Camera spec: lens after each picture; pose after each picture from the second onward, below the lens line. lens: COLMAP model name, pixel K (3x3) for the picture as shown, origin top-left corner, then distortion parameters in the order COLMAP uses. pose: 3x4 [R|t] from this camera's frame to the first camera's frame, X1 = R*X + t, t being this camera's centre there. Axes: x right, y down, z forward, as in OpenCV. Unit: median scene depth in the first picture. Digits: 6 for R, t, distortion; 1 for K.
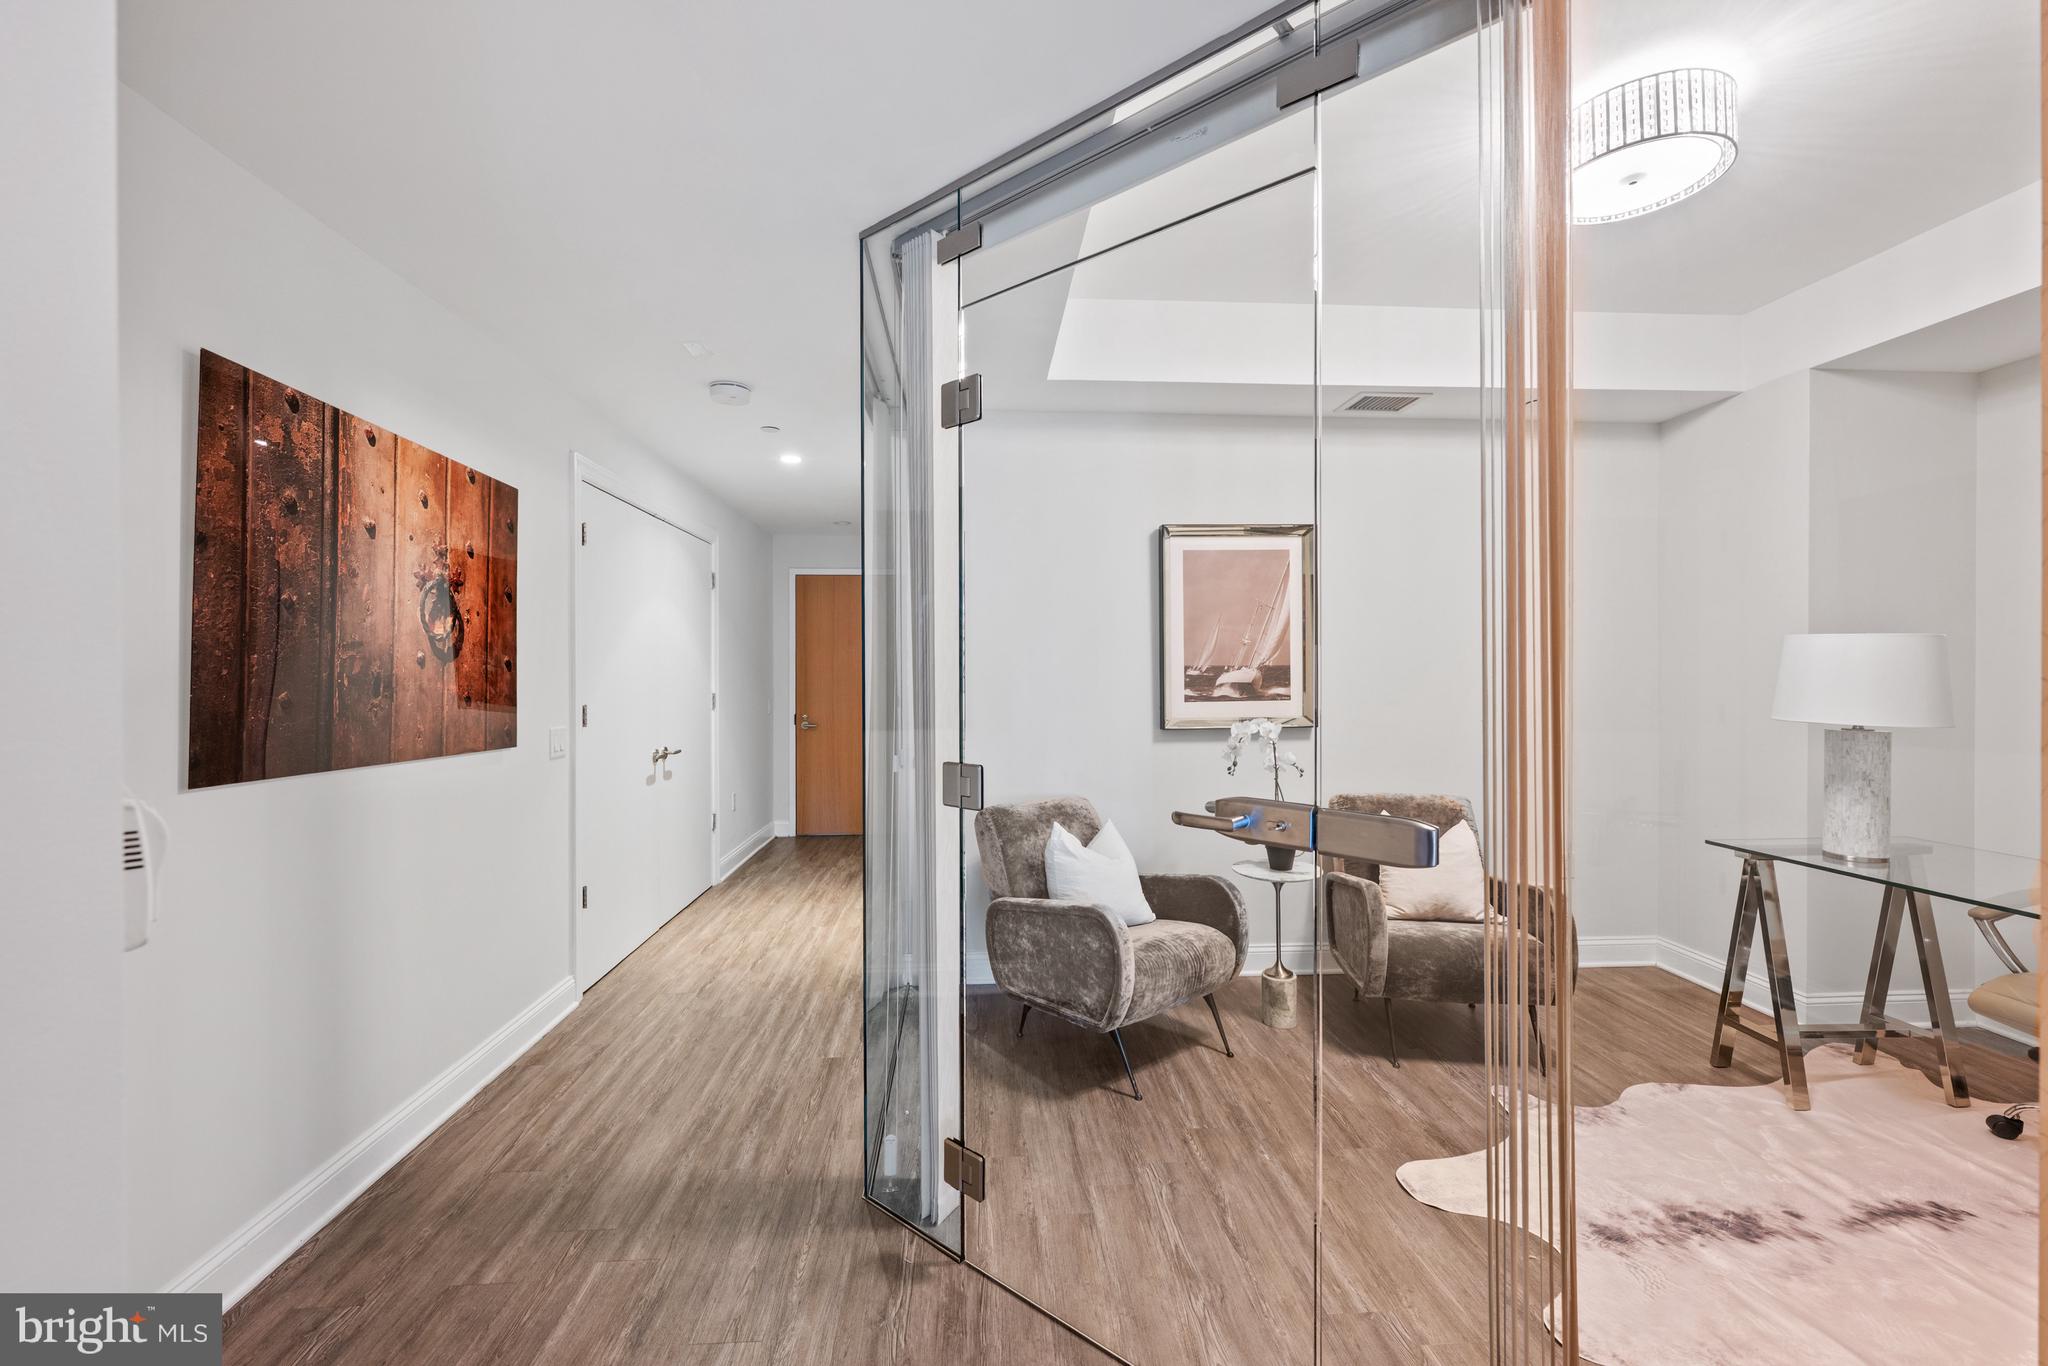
lens RADIAL K [[818.2, 0, 1026.6], [0, 818.2, 673.9], [0, 0, 1]] dist [0.001305, -0.000799]
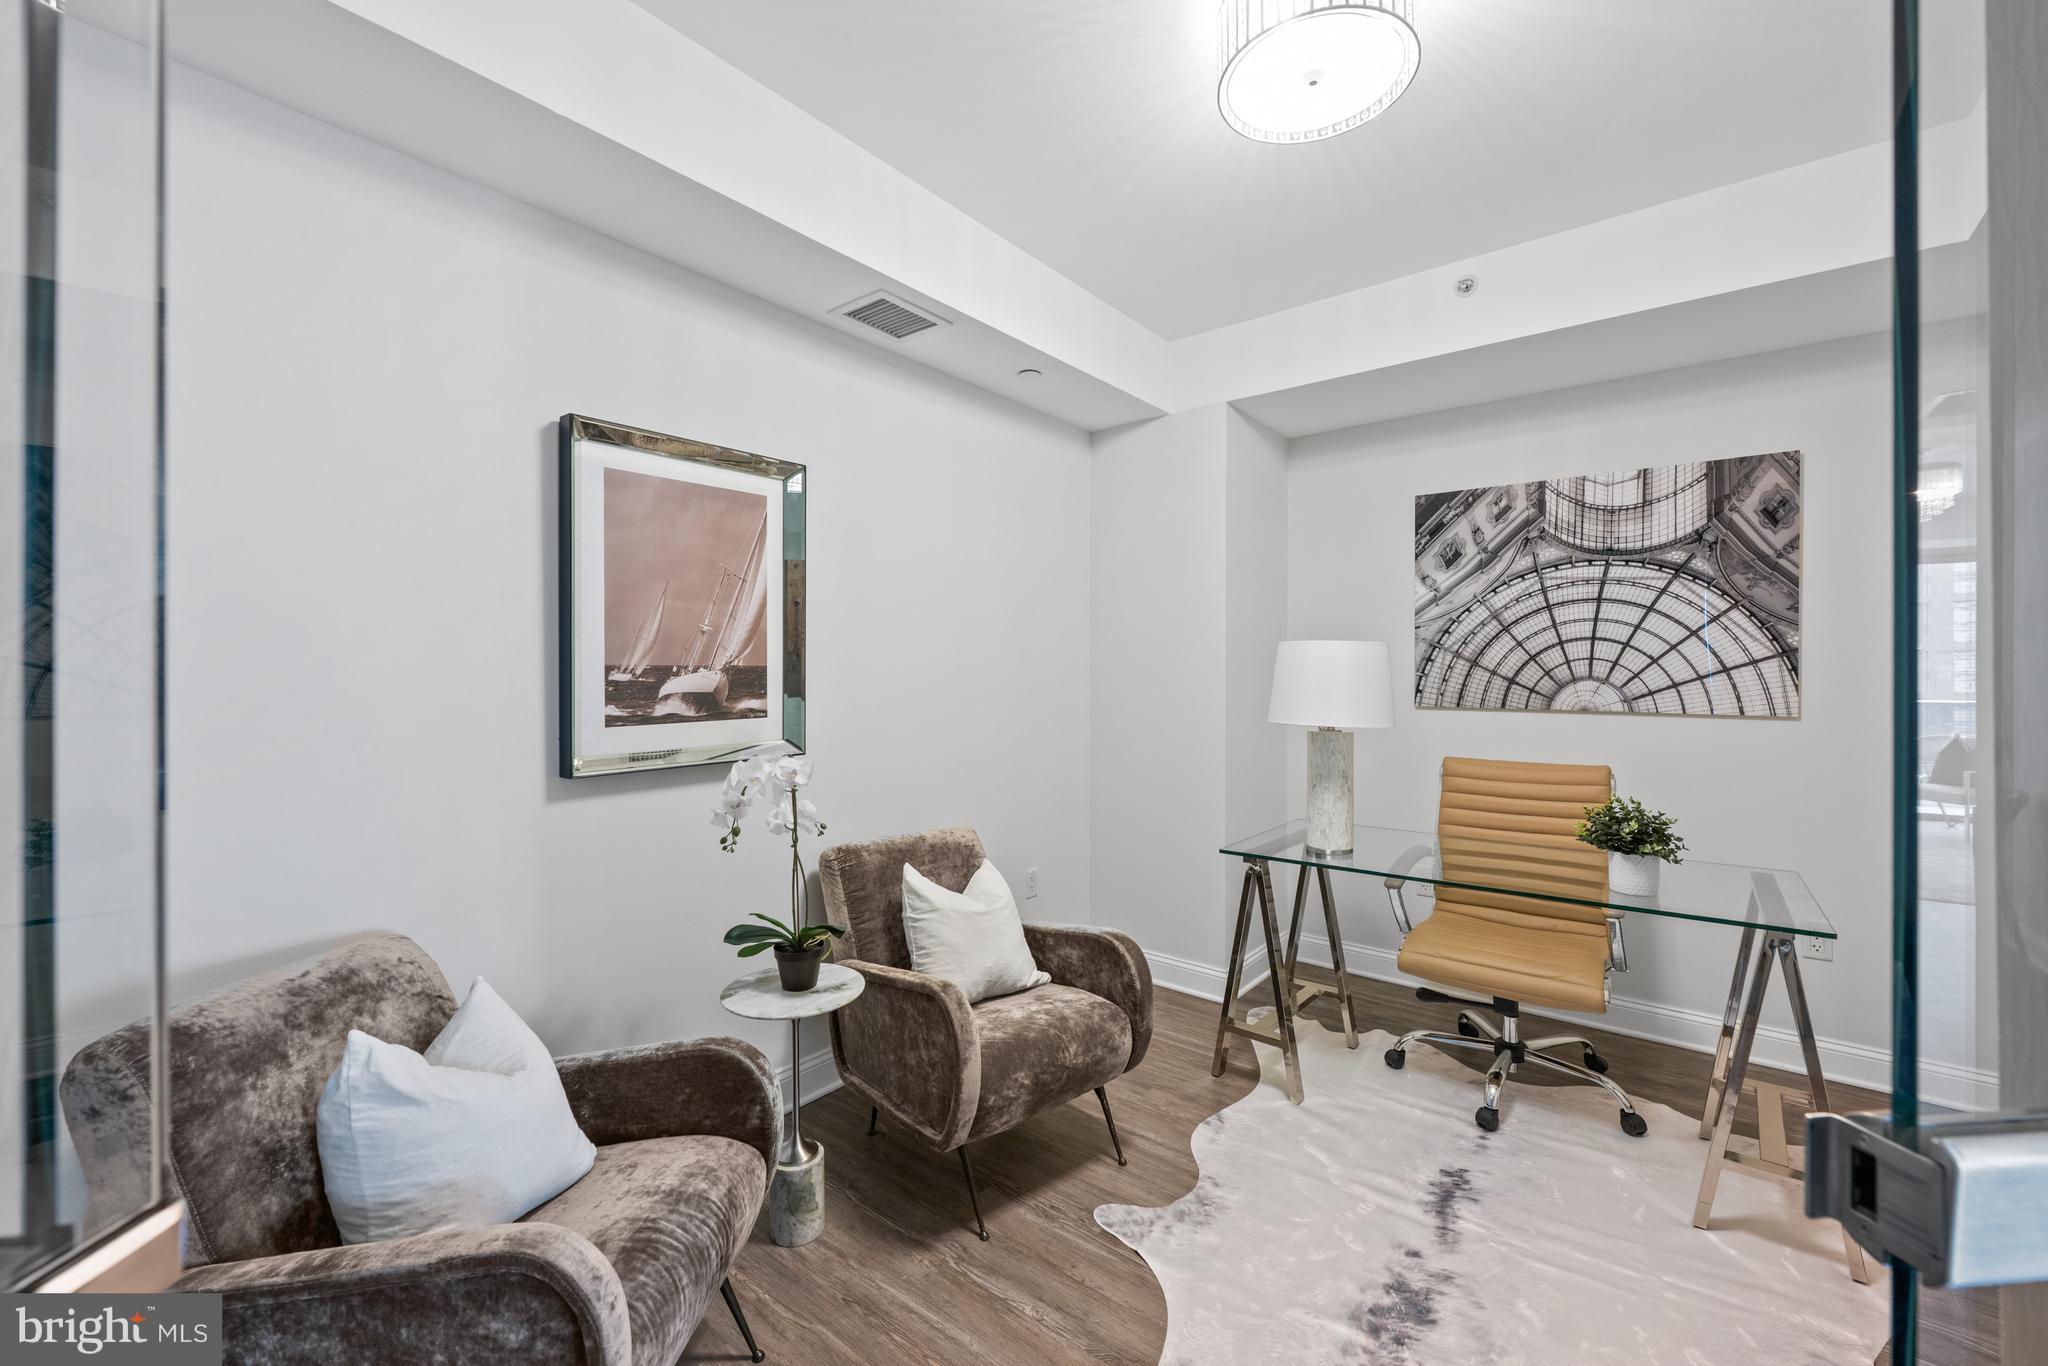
lens RADIAL K [[818.2, 0, 1019.9], [0, 818.2, 675.0], [0, 0, 1]] dist [0.001305, -0.000799]
pose [[0.679653, 0.002690, 0.733529, -0.039808], [0.000481, 0.999991, -0.004113, -0.000496], [-0.733534, 0.003148, 0.679646, 0.445323]]
